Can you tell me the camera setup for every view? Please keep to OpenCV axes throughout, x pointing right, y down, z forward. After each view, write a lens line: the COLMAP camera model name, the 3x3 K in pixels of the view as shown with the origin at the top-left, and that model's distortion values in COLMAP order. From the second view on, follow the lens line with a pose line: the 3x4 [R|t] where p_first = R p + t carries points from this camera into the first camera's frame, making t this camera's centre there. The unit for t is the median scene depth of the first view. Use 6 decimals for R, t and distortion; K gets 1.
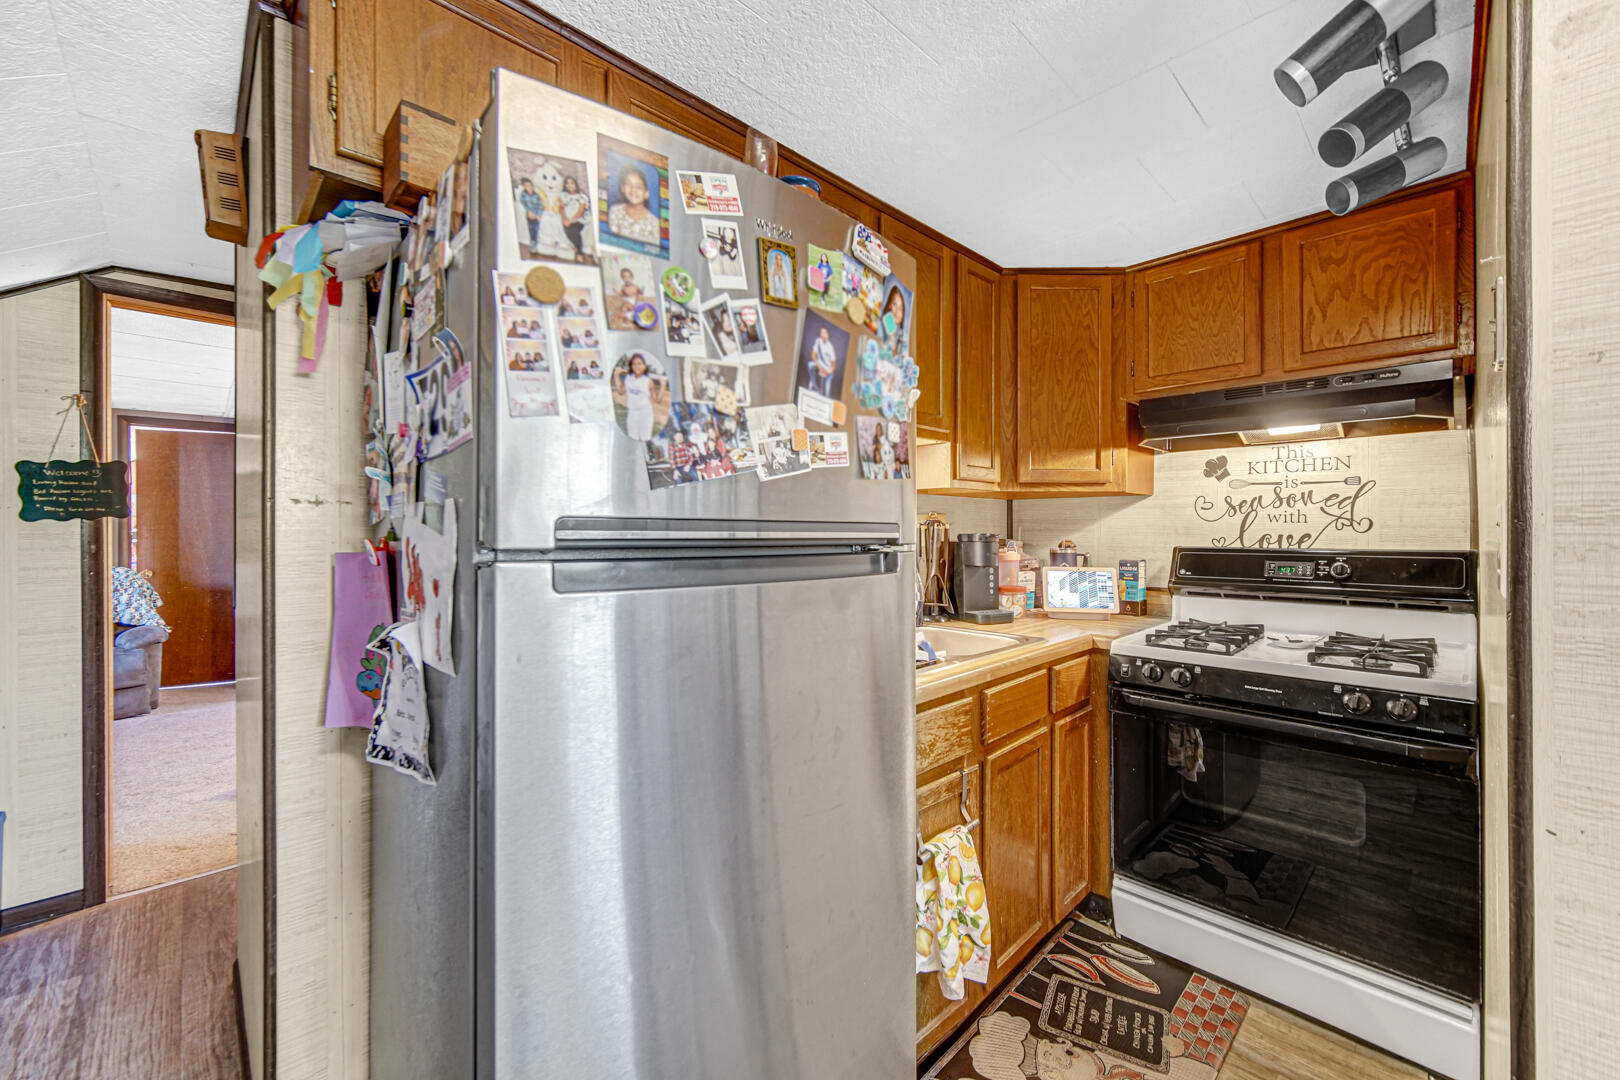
lens RADIAL K [[647.2, 0, 807.9], [0, 647.2, 531.0], [0, 0, 1]] dist [-0.005557, -0.000074]
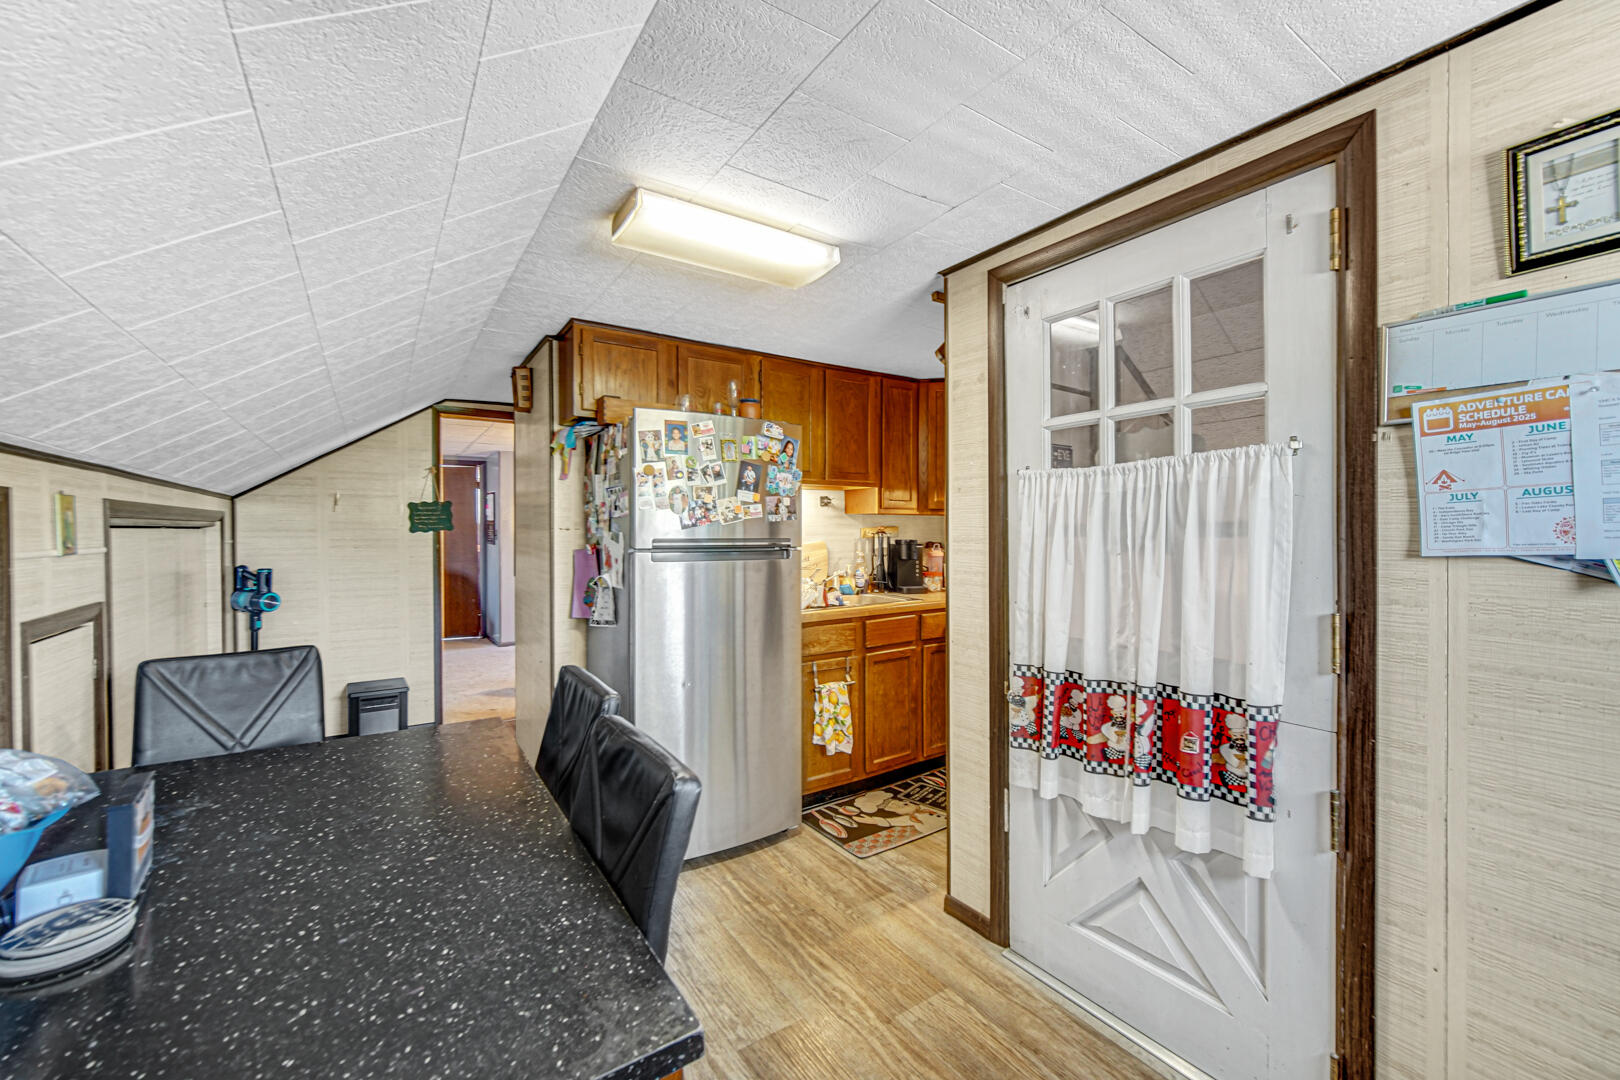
lens RADIAL K [[647.2, 0, 807.1], [0, 647.2, 535.1], [0, 0, 1]] dist [-0.005557, -0.000074]
pose [[0.983231, 0.001051, -0.182361, 0.399386], [0.000579, 0.999960, 0.008887, -0.028204], [0.182363, -0.008844, 0.983191, -0.849228]]
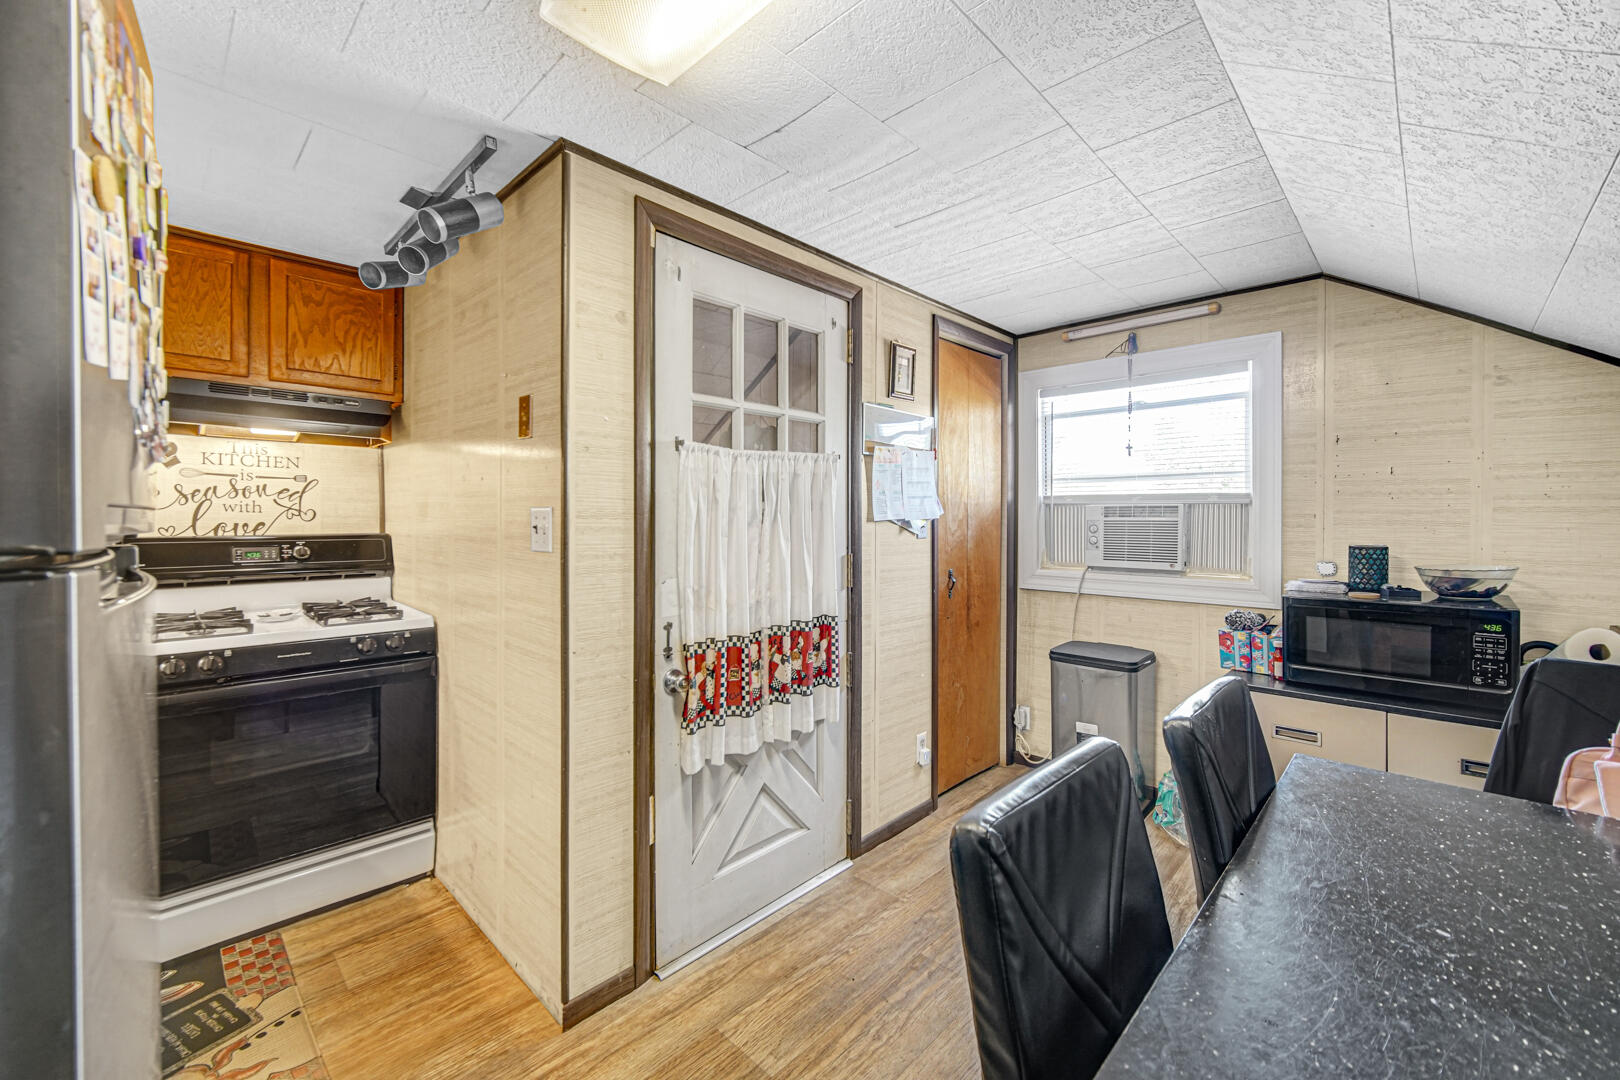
lens RADIAL K [[647.2, 0, 806.3], [0, 647.2, 523.9], [0, 0, 1]] dist [-0.005557, -0.000074]
pose [[-0.027566, -0.006469, 0.999599, -0.453130], [-0.002339, 0.999977, 0.006407, -0.002816], [-0.999617, -0.002161, -0.027581, 0.093589]]
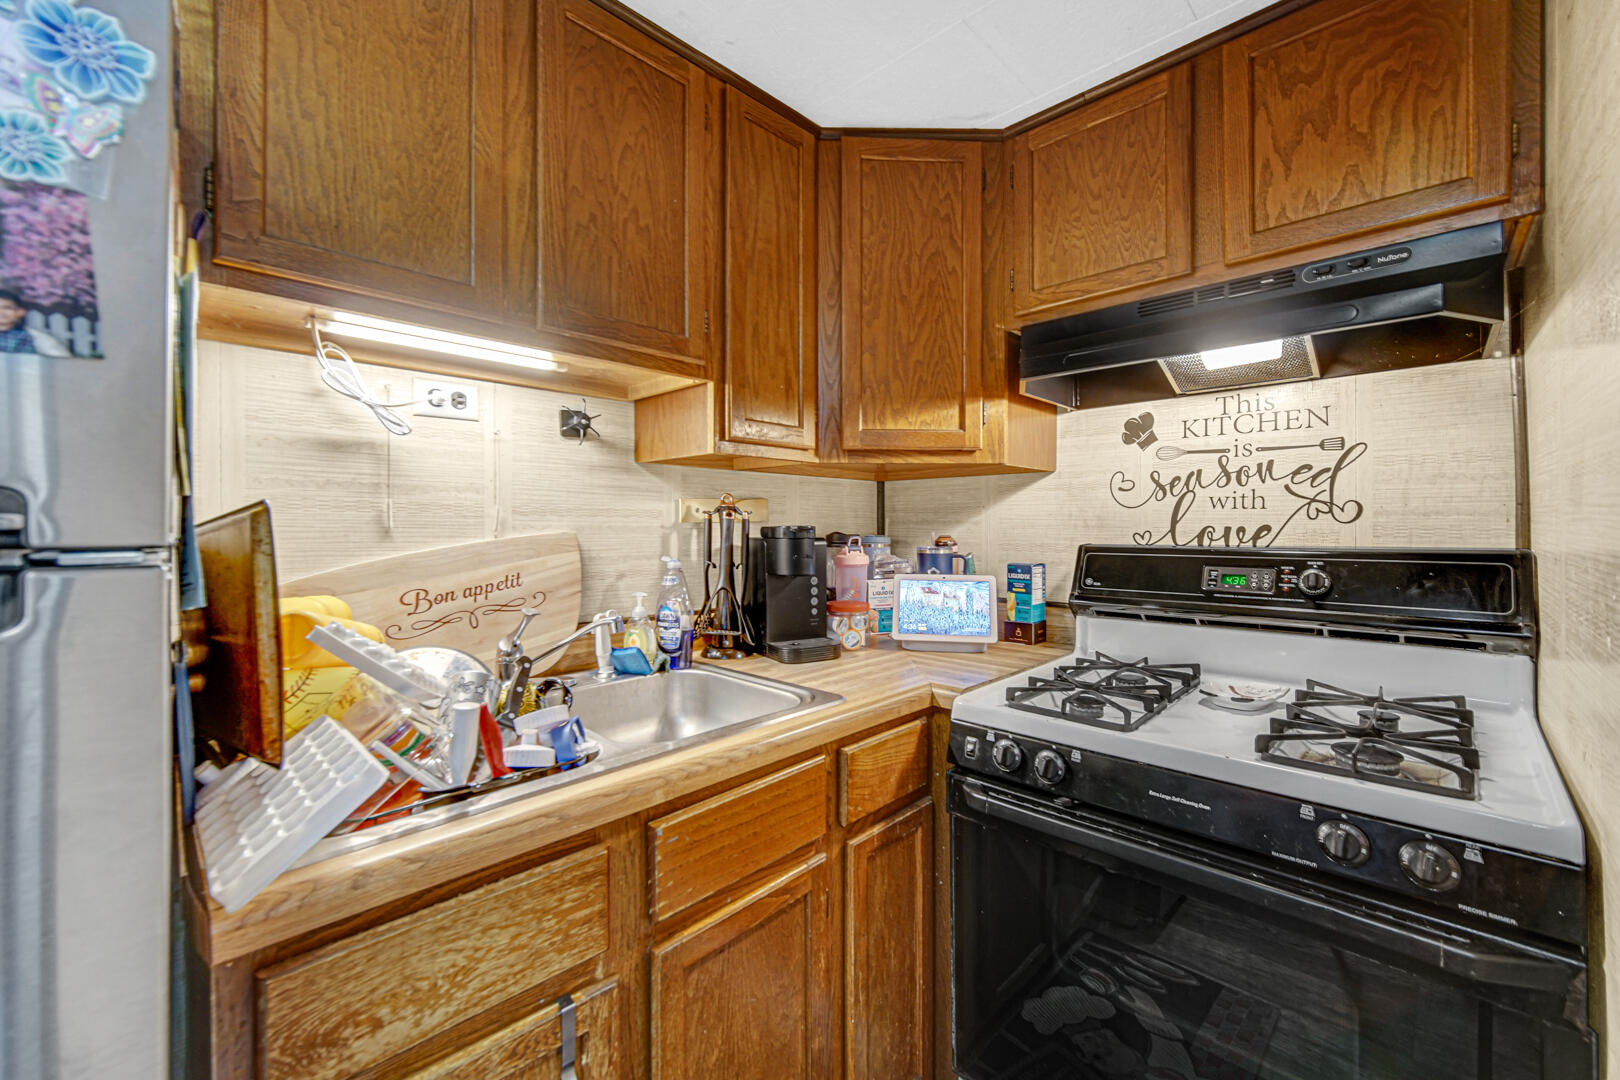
lens RADIAL K [[647.2, 0, 817.6], [0, 647.2, 528.0], [0, 0, 1]] dist [-0.005557, -0.000074]
pose [[0.999464, -0.001980, 0.032664, 0.343599], [0.001914, 0.999996, 0.002051, 0.005853], [-0.032668, -0.001987, 0.999464, 0.413326]]
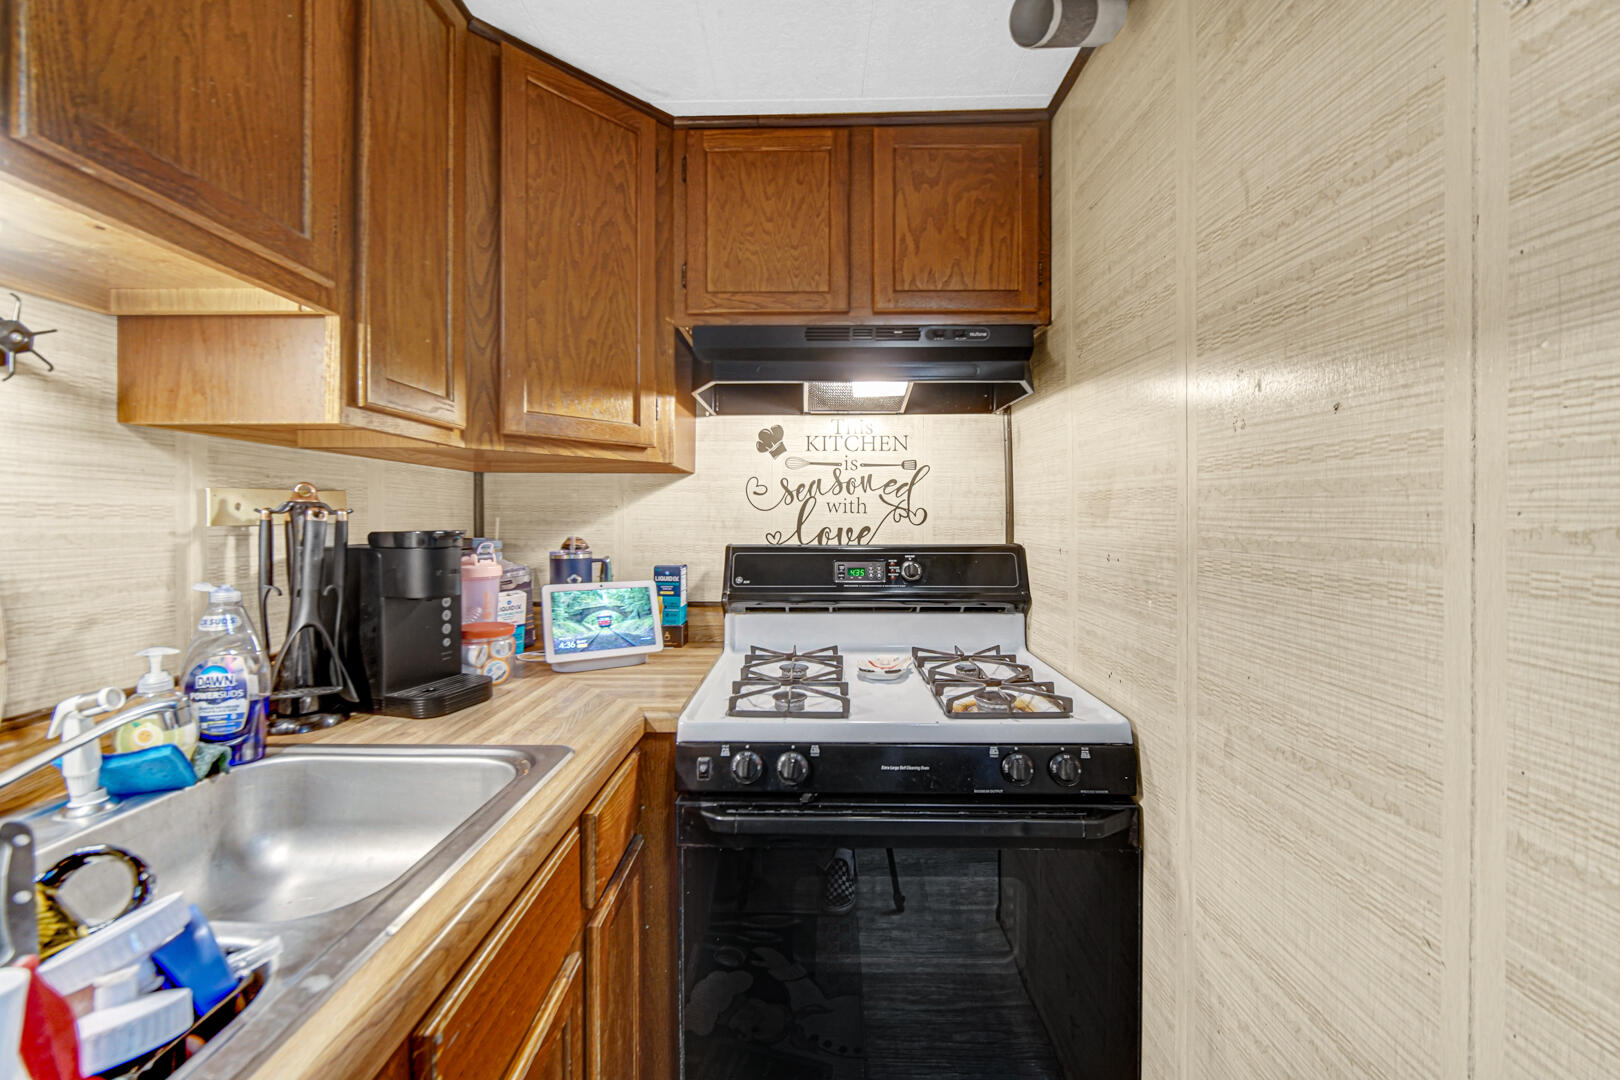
lens RADIAL K [[647.2, 0, 802.2], [0, 647.2, 519.7], [0, 0, 1]] dist [-0.005557, -0.000074]
pose [[0.710080, 0.000292, 0.704121, 0.158163], [0.001526, 0.999997, -0.001954, -0.003939], [-0.704119, 0.002462, 0.710077, 0.560896]]
